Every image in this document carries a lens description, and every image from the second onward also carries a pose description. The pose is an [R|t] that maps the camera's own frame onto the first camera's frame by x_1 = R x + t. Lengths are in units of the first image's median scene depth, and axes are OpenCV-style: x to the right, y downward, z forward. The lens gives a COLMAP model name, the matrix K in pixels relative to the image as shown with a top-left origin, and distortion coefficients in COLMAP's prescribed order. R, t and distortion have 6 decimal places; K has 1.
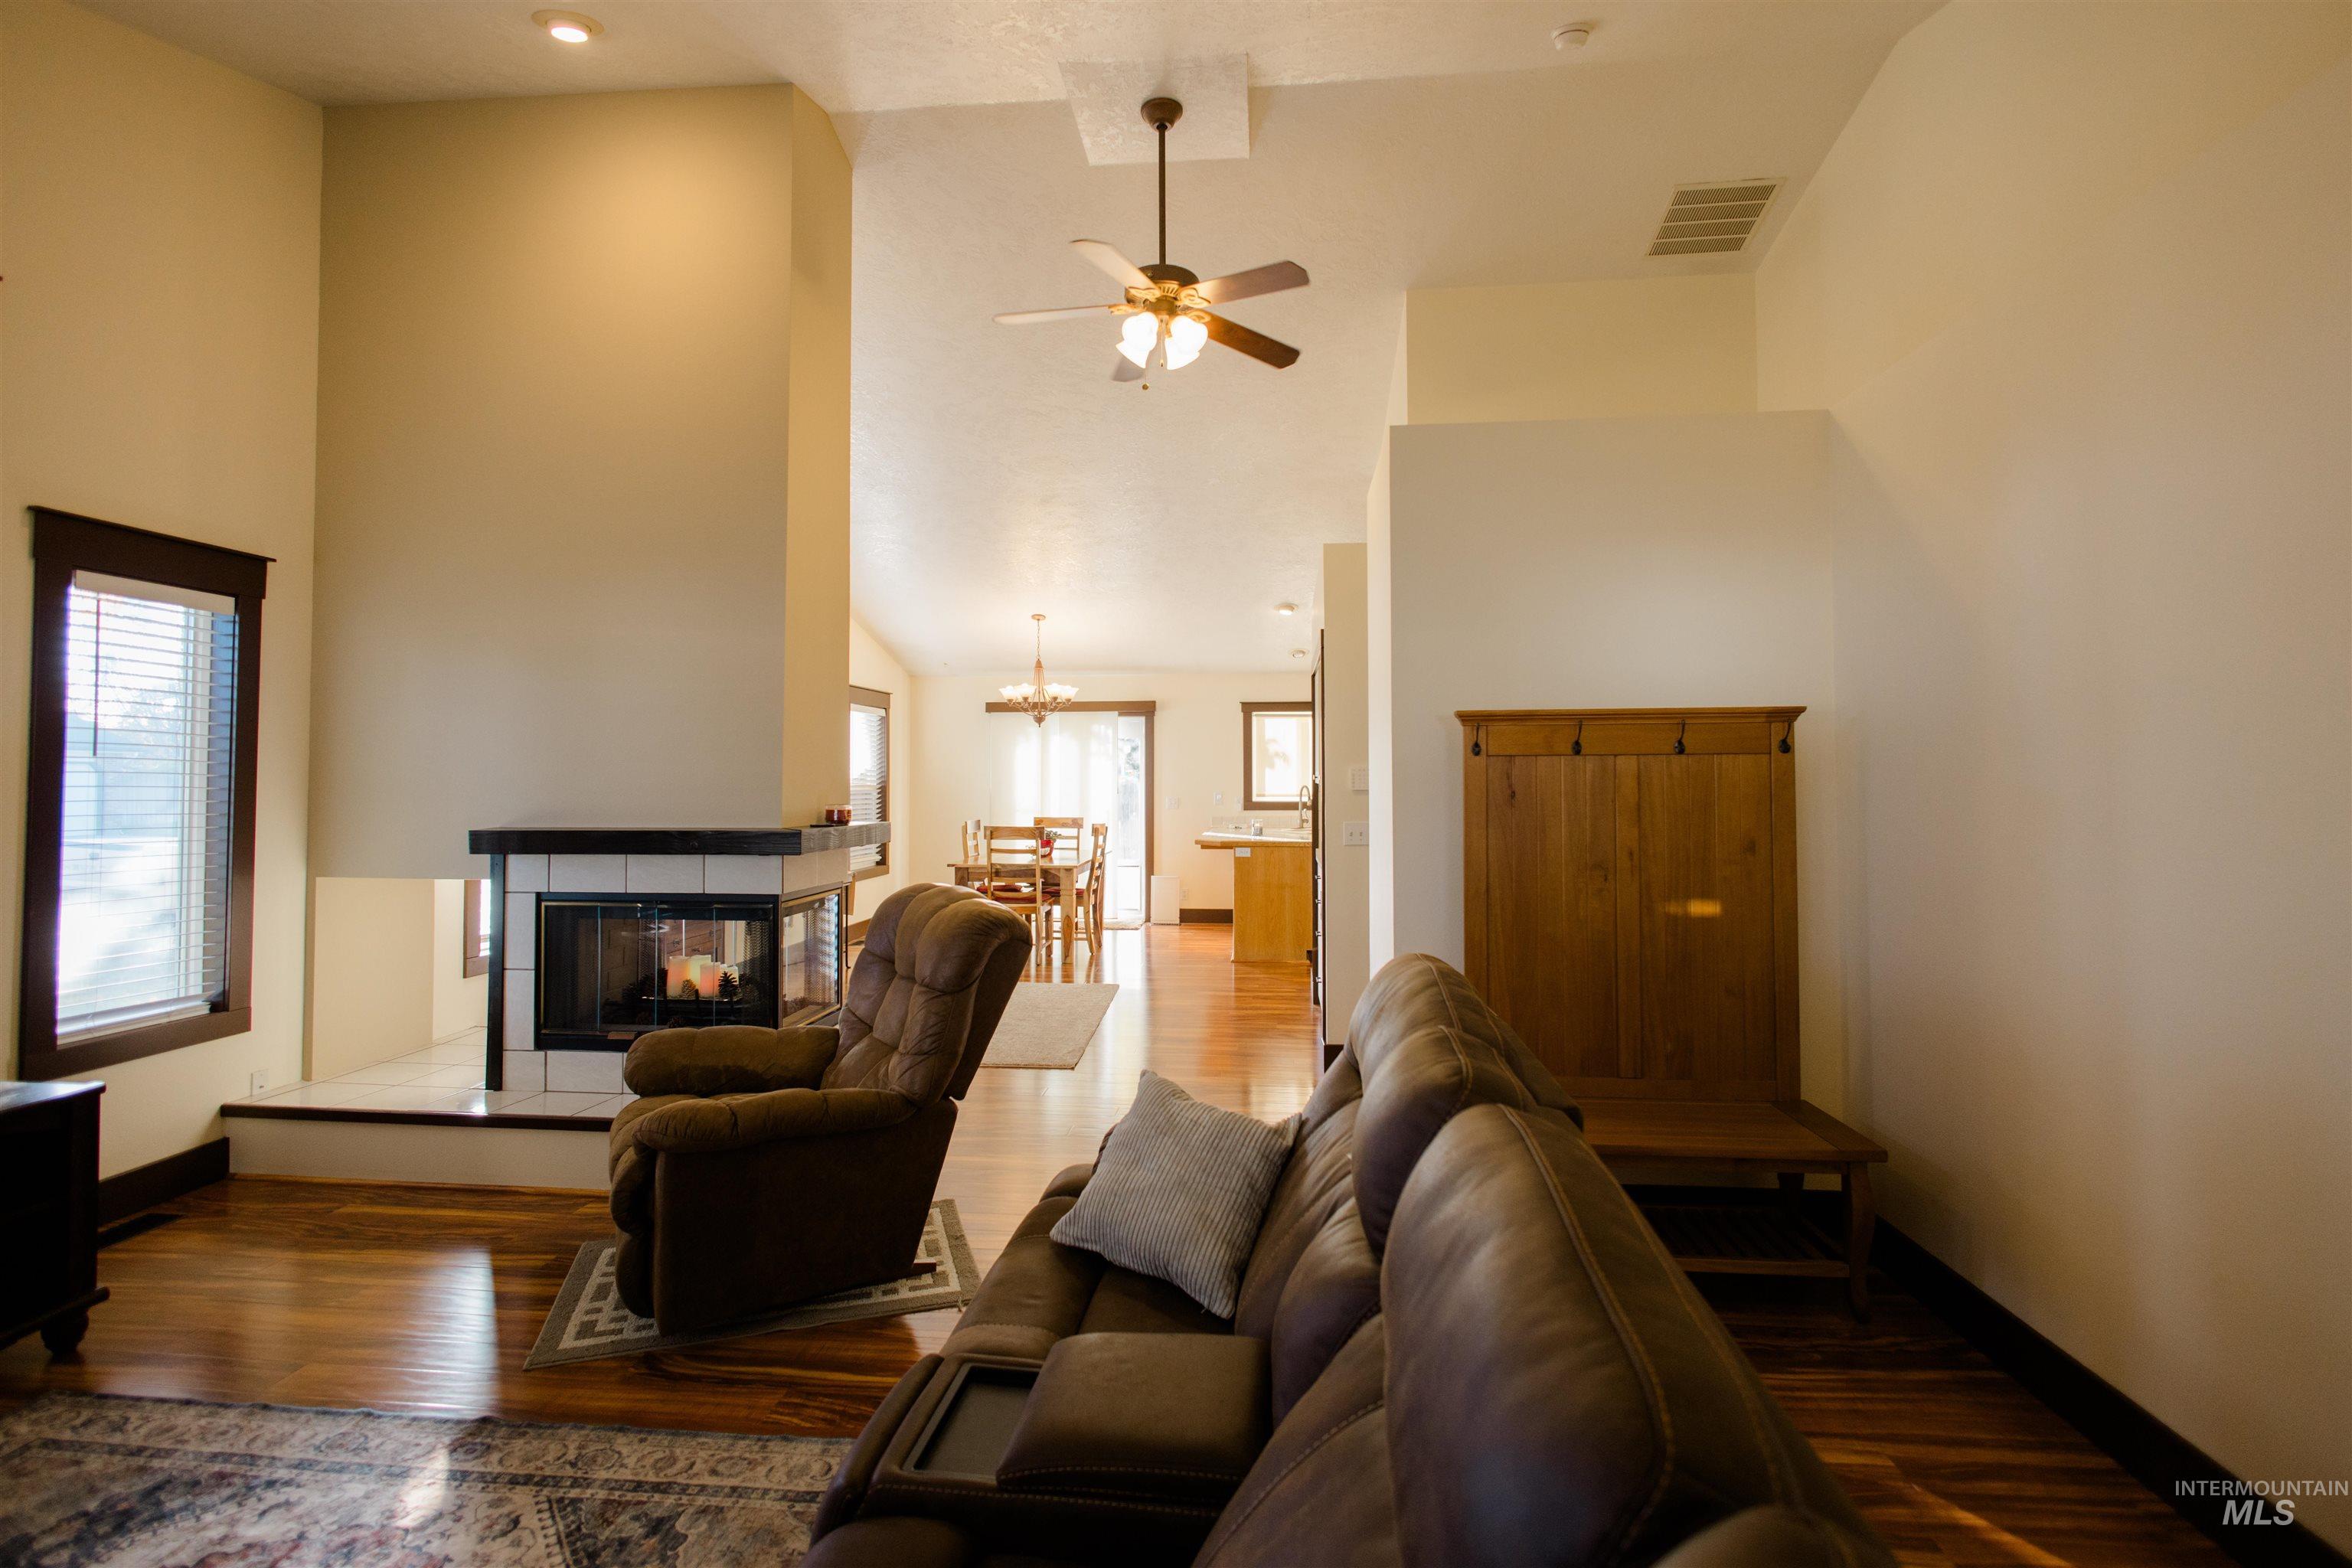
lens RADIAL K [[1102.4, 0, 1168.0], [0, 1102.4, 772.0], [0, 0, 1]] dist [0.005459, -0.000967]
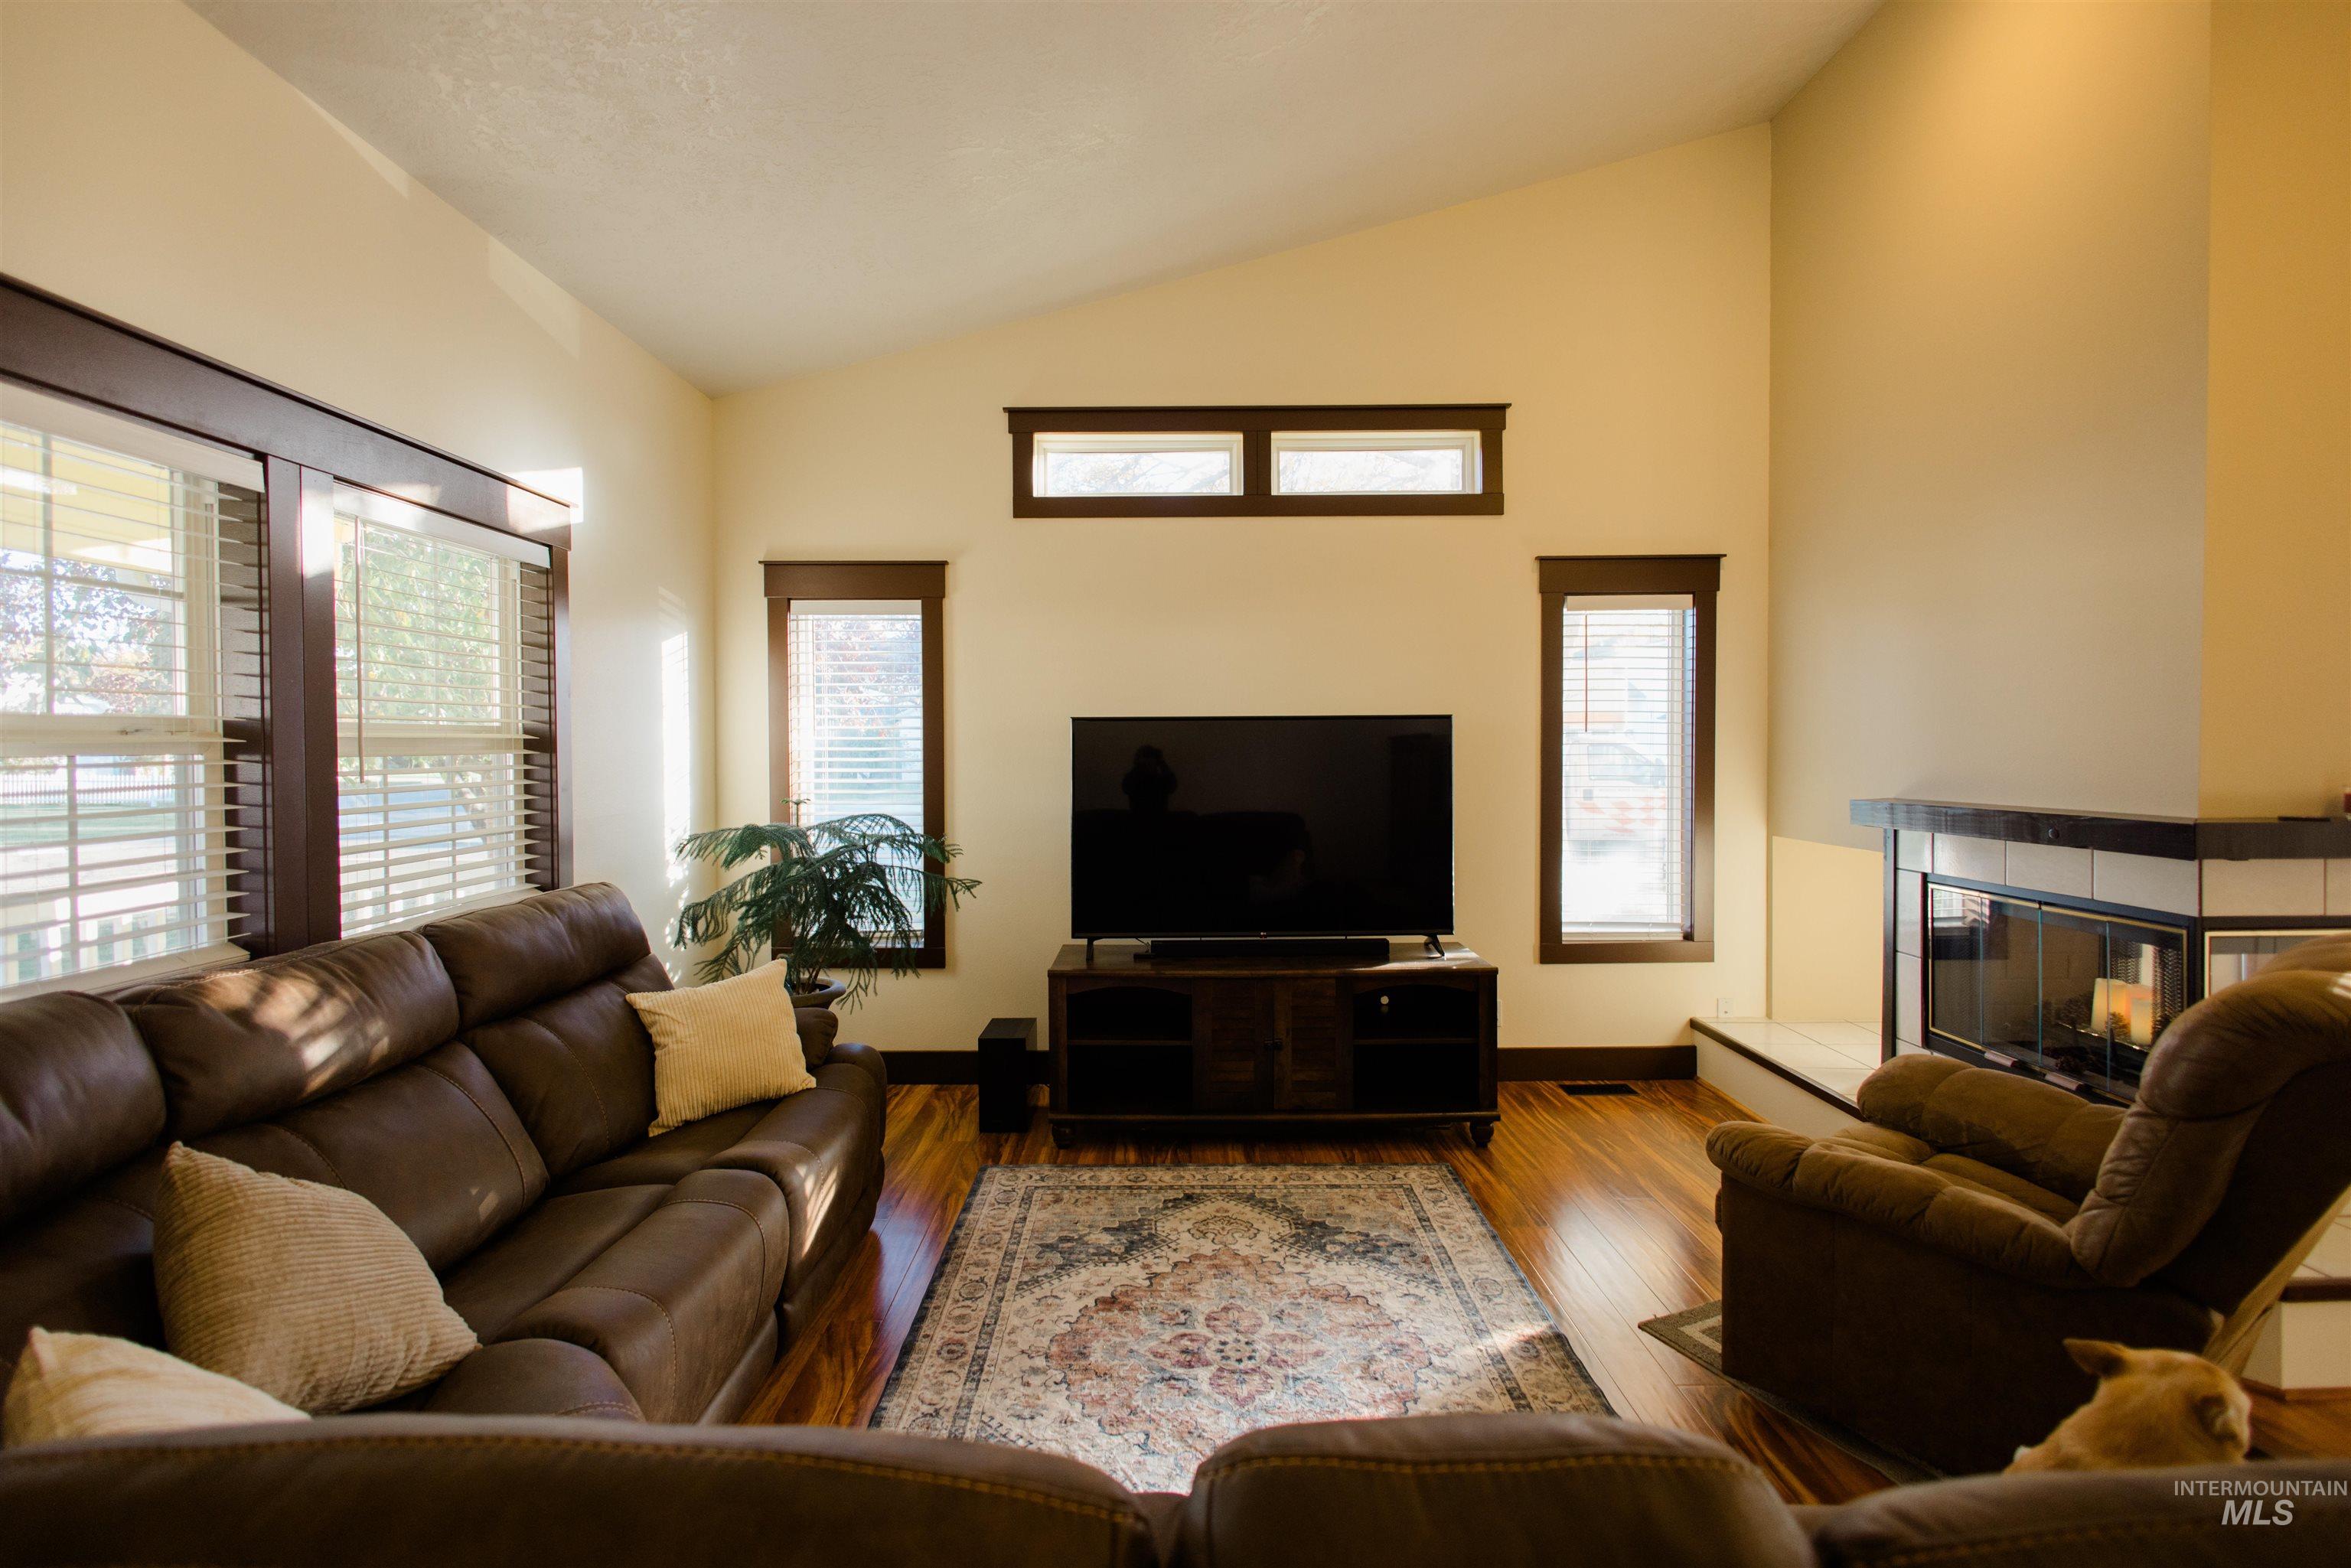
lens RADIAL K [[1060.9, 0, 1157.8], [0, 1060.9, 771.9], [0, 0, 1]] dist [0.015826, 0.000164]
pose [[0.103056, 0.019567, -0.994483, 0.250340], [0.017458, 0.999617, 0.021477, -0.002515], [0.994522, -0.019575, 0.102675, 0.329875]]
